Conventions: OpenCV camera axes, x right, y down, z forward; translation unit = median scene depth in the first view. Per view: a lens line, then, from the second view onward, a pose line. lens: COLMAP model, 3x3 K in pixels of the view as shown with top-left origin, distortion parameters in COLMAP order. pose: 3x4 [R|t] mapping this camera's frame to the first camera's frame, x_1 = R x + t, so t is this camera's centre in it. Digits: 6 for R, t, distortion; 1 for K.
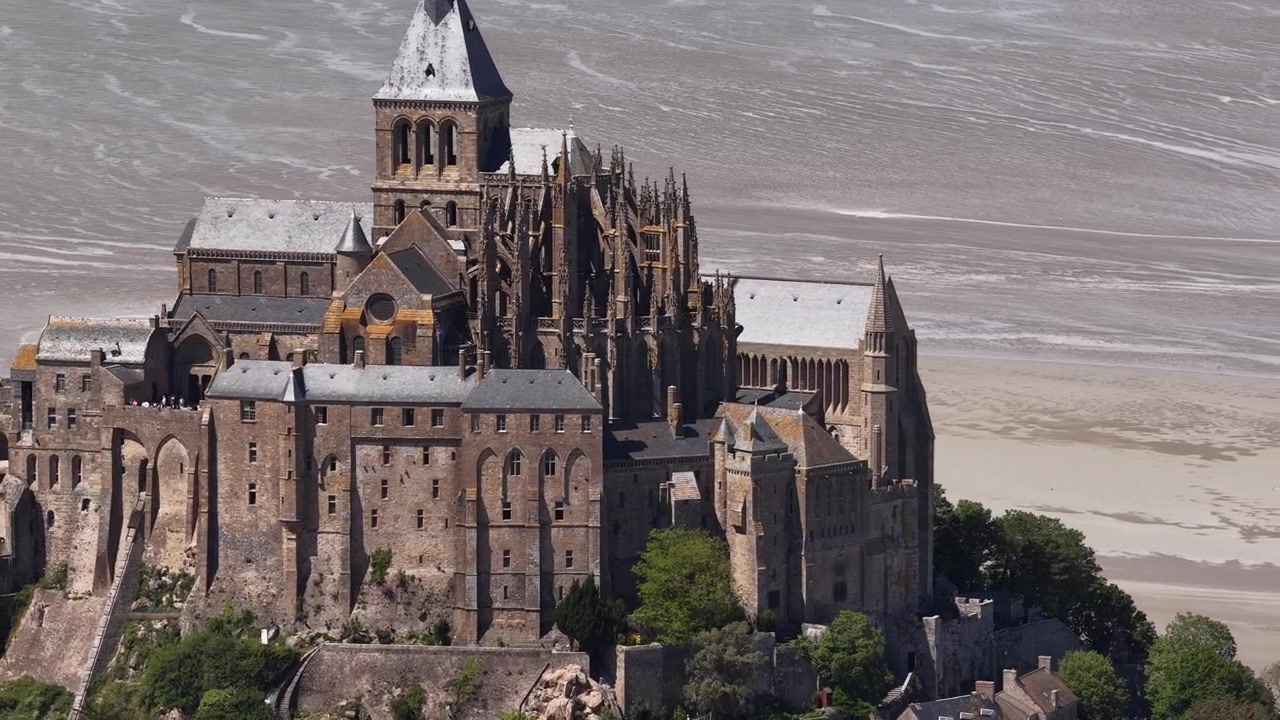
lens RADIAL K [[7143.1, 0, 637.9], [0, 7143.1, 355.9], [0, 0, 1]] dist [0.627642, 0.000000]
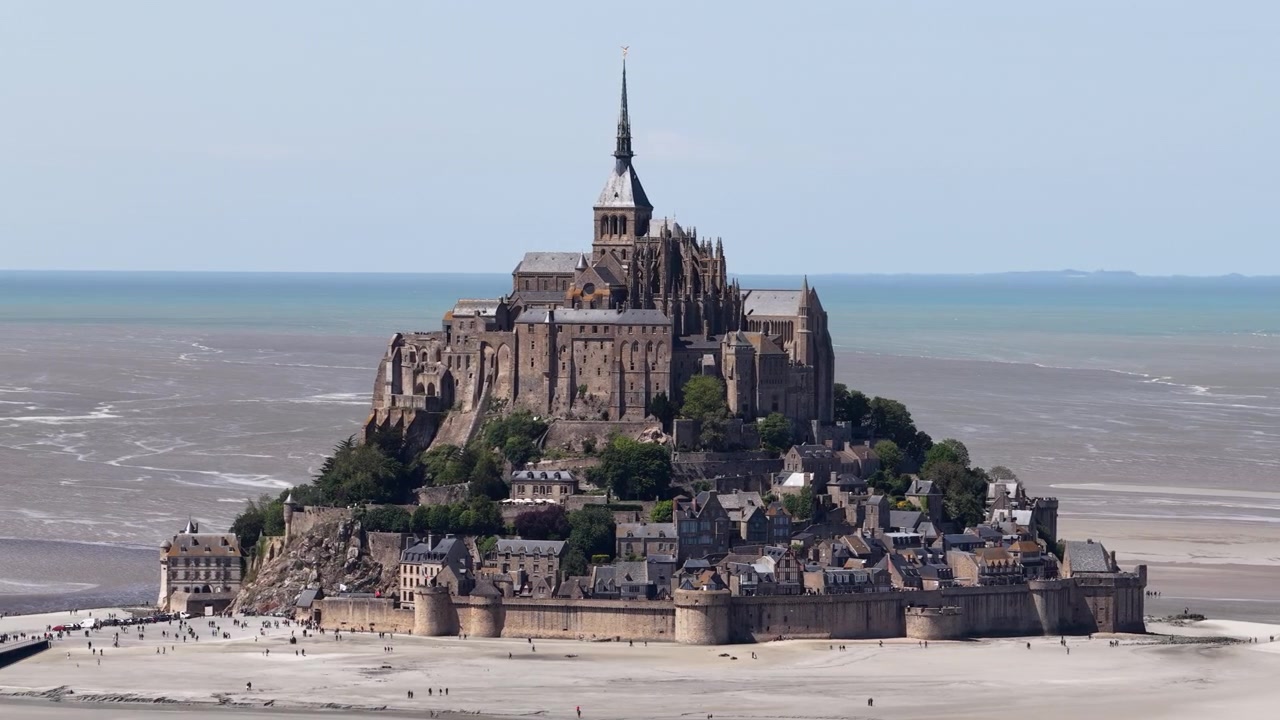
lens RADIAL K [[7143.1, 0, 633.2], [0, 7143.1, 370.5], [0, 0, 1]] dist [0.627642, 0.000000]
pose [[0.990981, 0.008717, -0.133718, 0.301261], [-0.021753, 0.995111, -0.096338, 0.252478], [0.132225, 0.098378, 0.986326, -1.370565]]
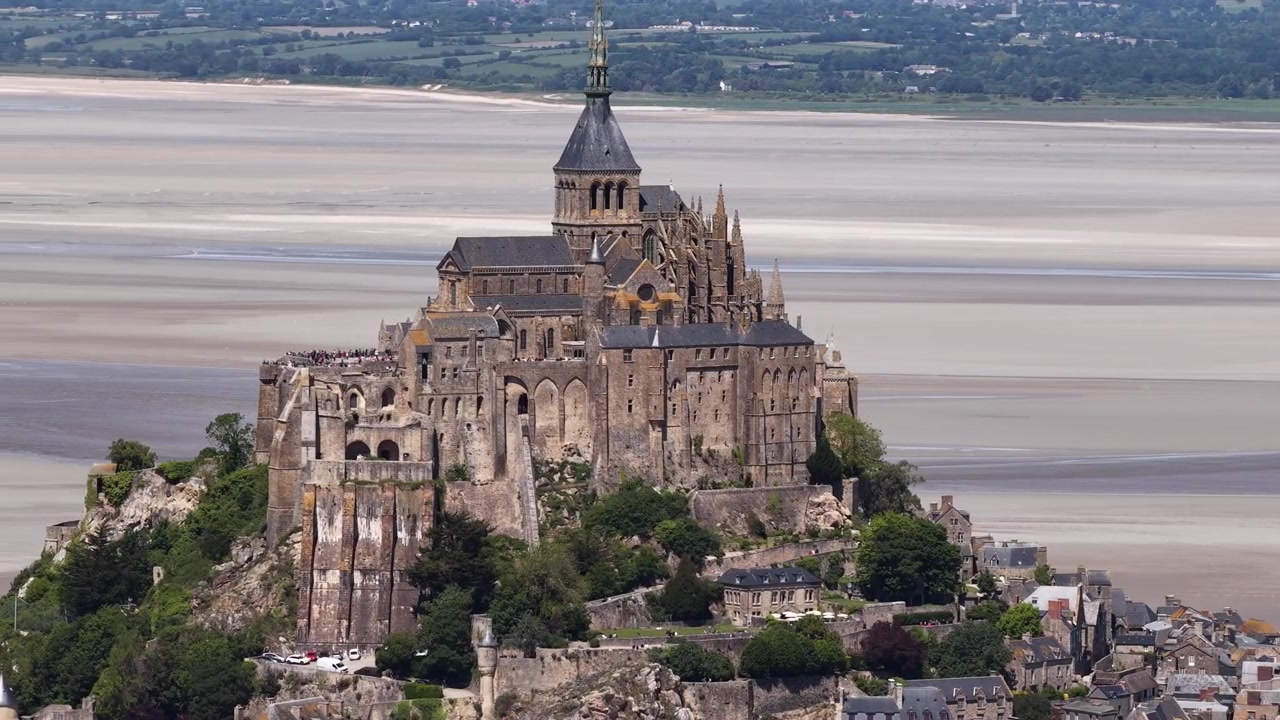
lens RADIAL K [[7143.1, 0, 643.0], [0, 7143.1, 352.6], [0, 0, 1]] dist [0.627642, 0.000000]
pose [[0.690324, -0.038523, 0.722474, -1.224626], [0.075188, 0.996994, -0.018681, 0.037605], [-0.719583, 0.067218, 0.691145, -0.132232]]
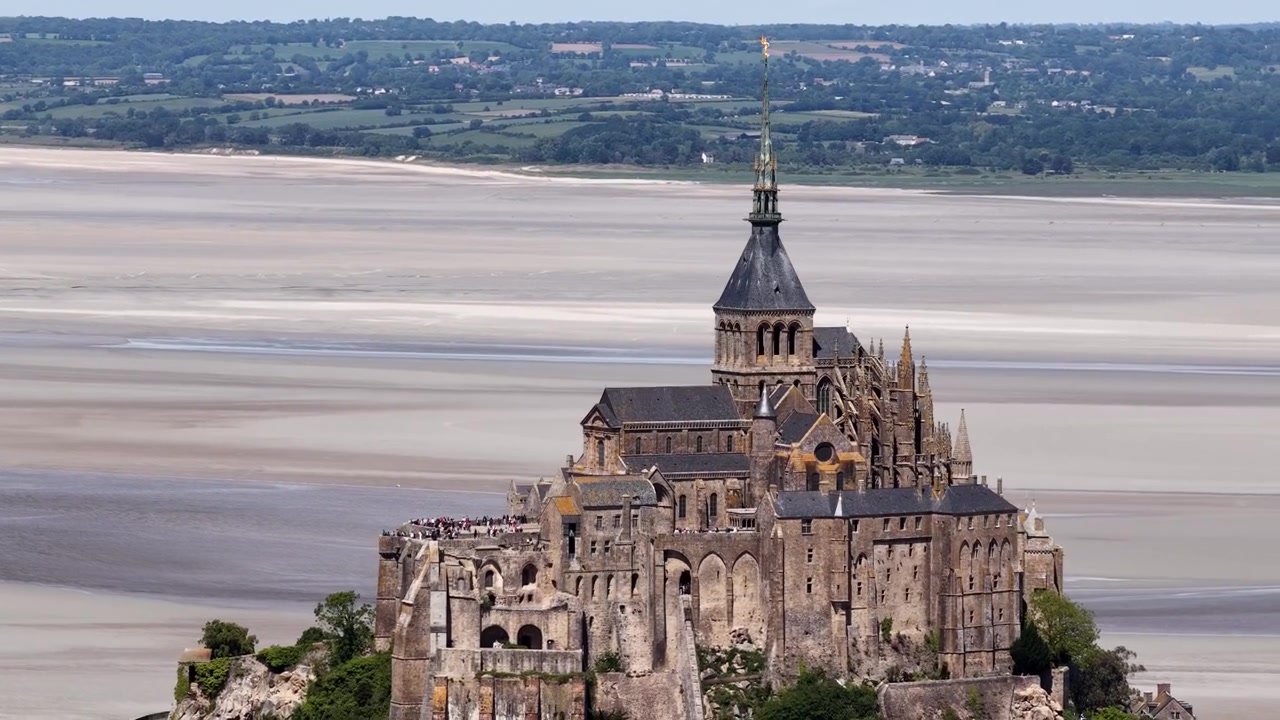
lens RADIAL K [[7143.1, 0, 606.4], [0, 7143.1, 344.0], [0, 0, 1]] dist [0.627642, 0.000000]
pose [[0.686794, -0.031350, 0.726176, -1.098561], [0.074849, 0.996809, -0.027757, 0.007965], [-0.722988, 0.073416, 0.686948, 0.054579]]
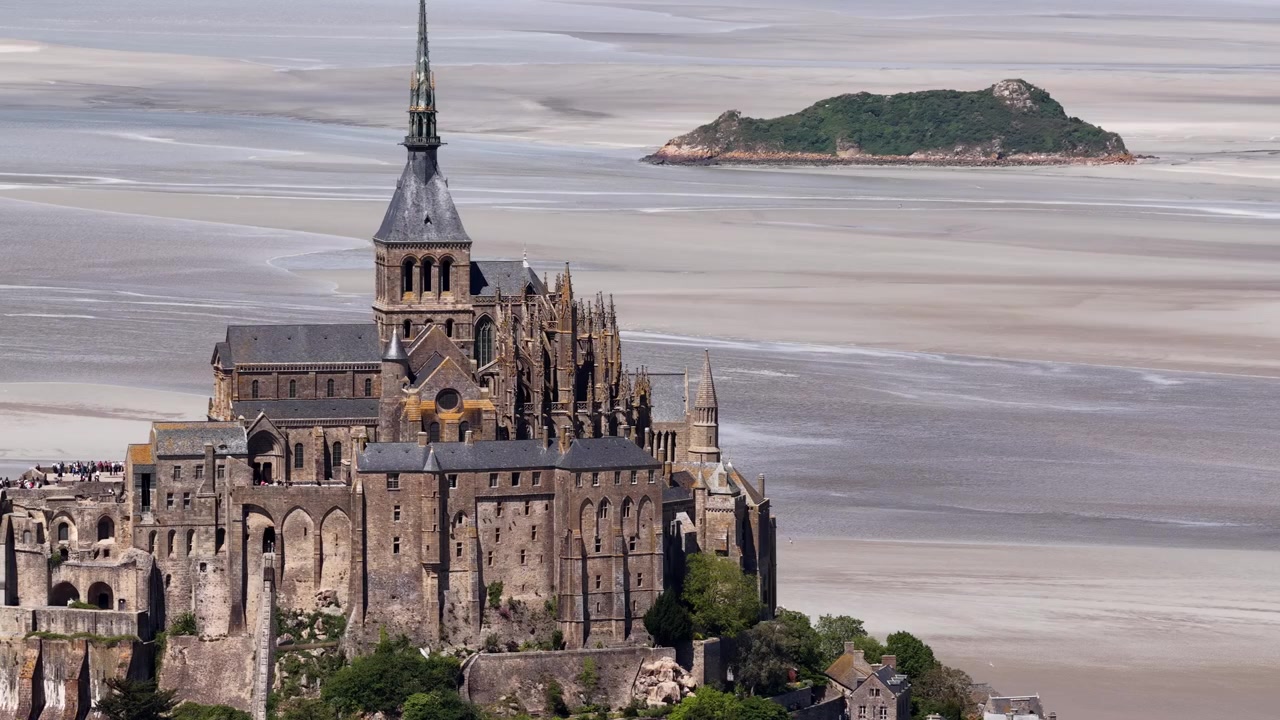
lens RADIAL K [[7143.1, 0, 634.2], [0, 7143.1, 364.1], [0, 0, 1]] dist [0.627642, 0.000000]
pose [[0.854131, -0.037498, 0.518705, -0.683443], [0.056120, 0.998219, -0.020248, 0.015081], [-0.517021, 0.046404, 0.854714, -0.130440]]
